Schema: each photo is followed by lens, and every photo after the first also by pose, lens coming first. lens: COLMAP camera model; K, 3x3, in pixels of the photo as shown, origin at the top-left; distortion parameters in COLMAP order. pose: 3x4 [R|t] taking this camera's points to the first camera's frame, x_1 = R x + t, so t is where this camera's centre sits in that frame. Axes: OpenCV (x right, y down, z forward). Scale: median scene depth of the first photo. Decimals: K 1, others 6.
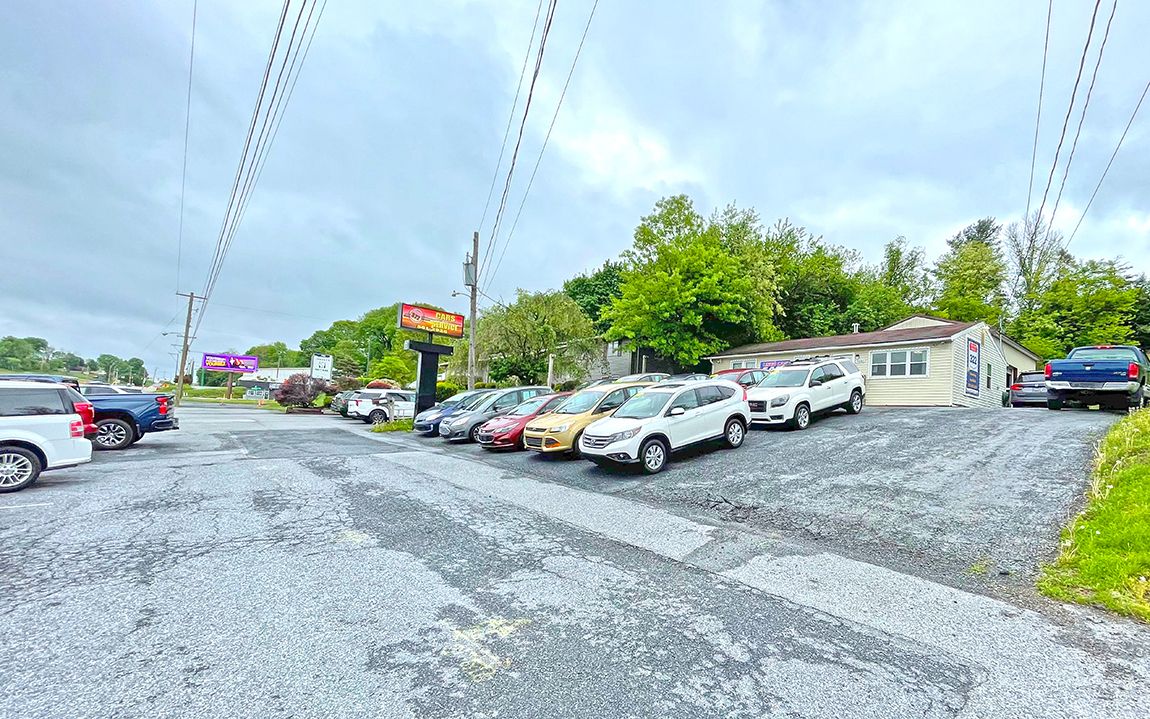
lens RADIAL K [[510.5, 0, 633.1], [0, 510.5, 402.5], [0, 0, 1]] dist [-0.002523, -0.000538]
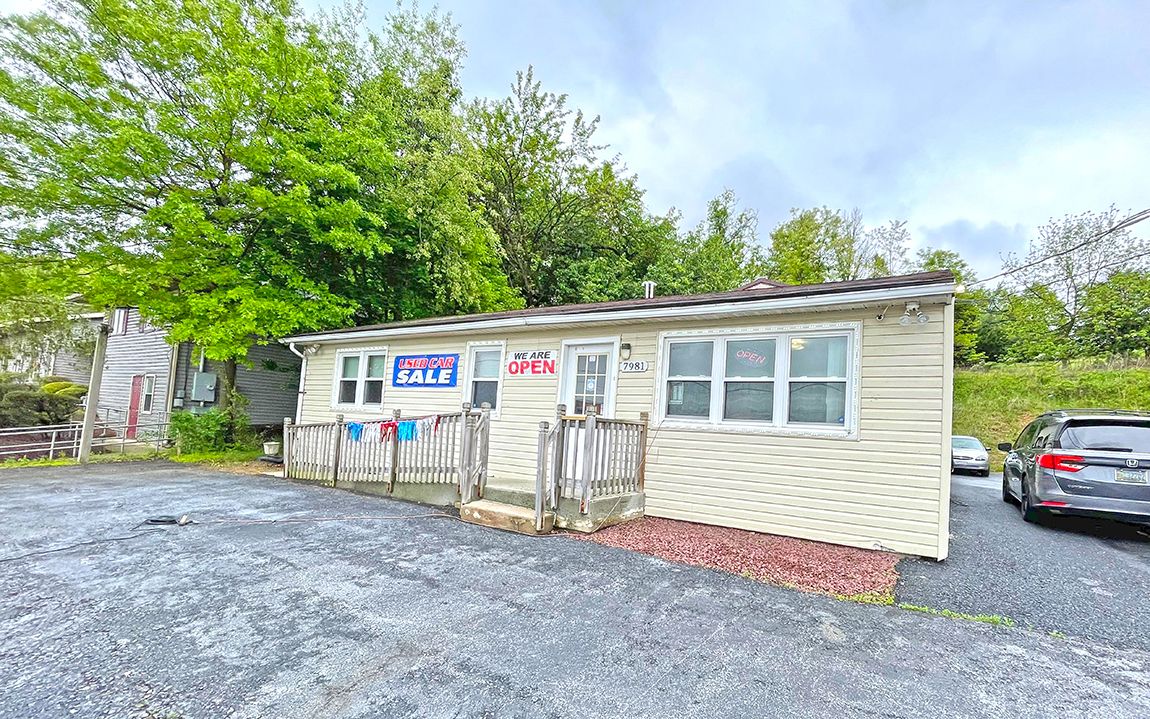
lens RADIAL K [[510.5, 0, 633.1], [0, 510.5, 402.5], [0, 0, 1]] dist [-0.002523, -0.000538]
pose [[0.948530, 0.016779, 0.316244, 0.352084], [-0.019212, 0.999805, 0.004577, -0.060938], [-0.316105, -0.010417, 0.948667, 0.717343]]
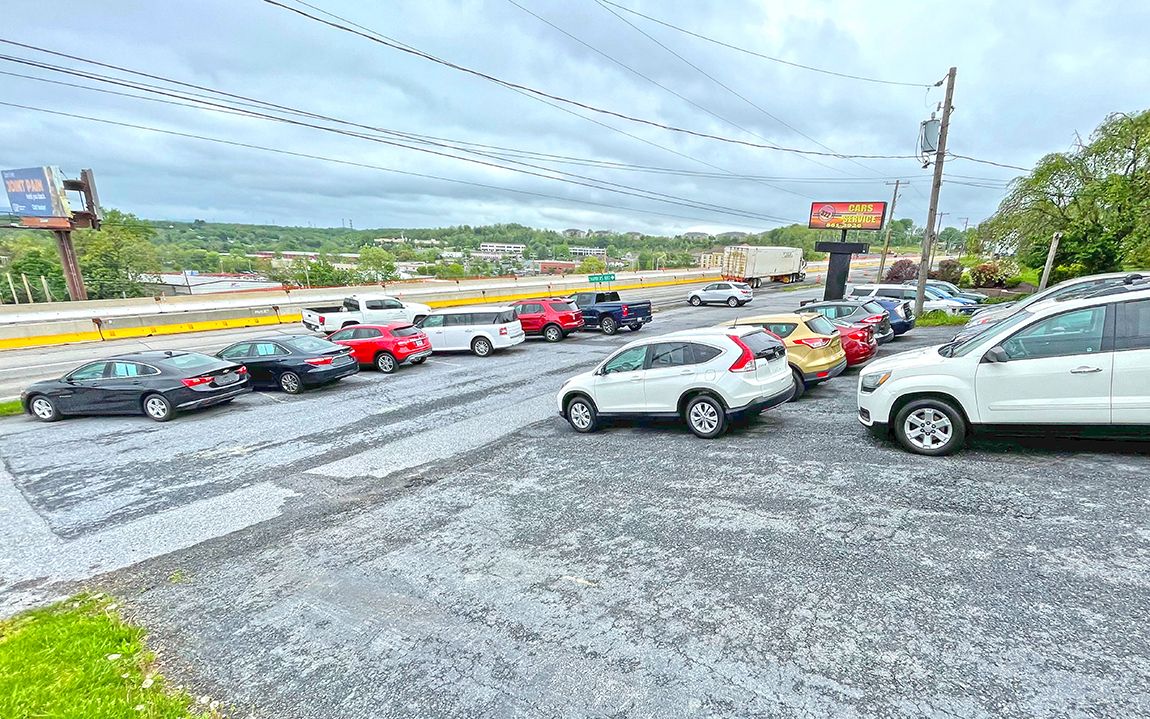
lens RADIAL K [[510.5, 0, 633.1], [0, 510.5, 402.5], [0, 0, 1]] dist [-0.002523, -0.000538]
pose [[0.208094, 0.233964, -0.949715, 0.420137], [0.021152, 0.969667, 0.243514, -0.062610], [0.977880, -0.070762, 0.196833, 0.408309]]
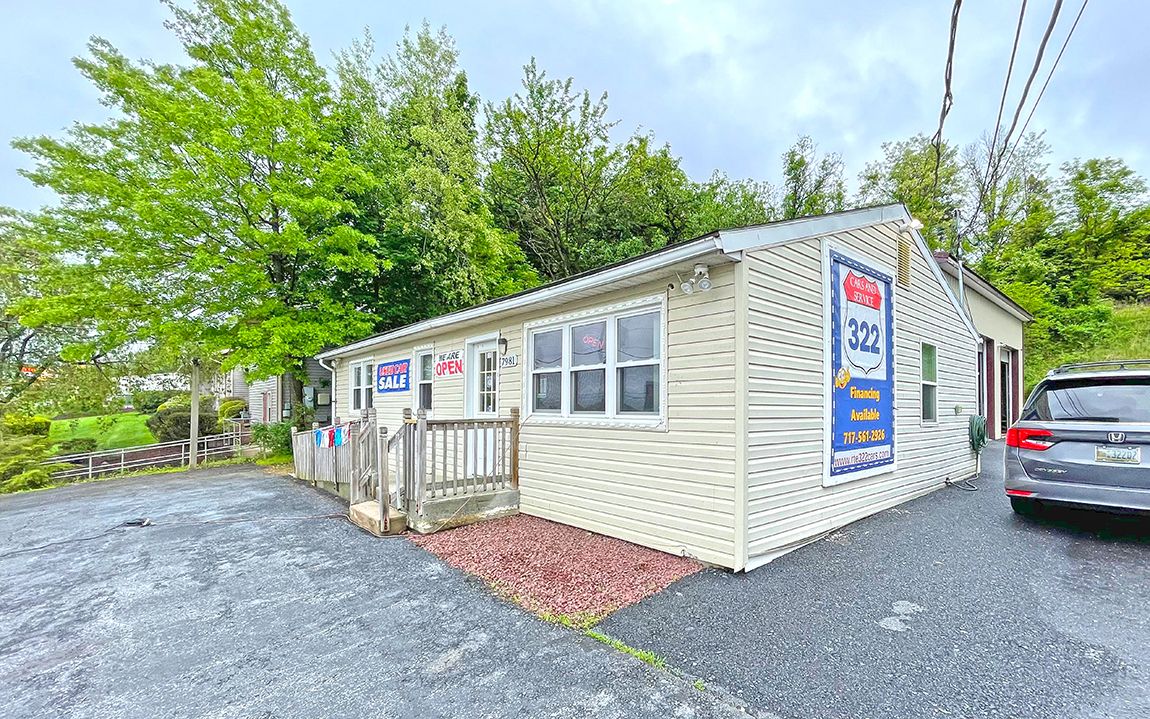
lens RADIAL K [[510.5, 0, 633.1], [0, 510.5, 402.5], [0, 0, 1]] dist [-0.002523, -0.000538]
pose [[0.996809, -0.061567, 0.050805, 0.506288], [0.059394, 0.997298, 0.043240, -0.065732], [-0.053330, -0.040084, 0.997772, 0.704215]]
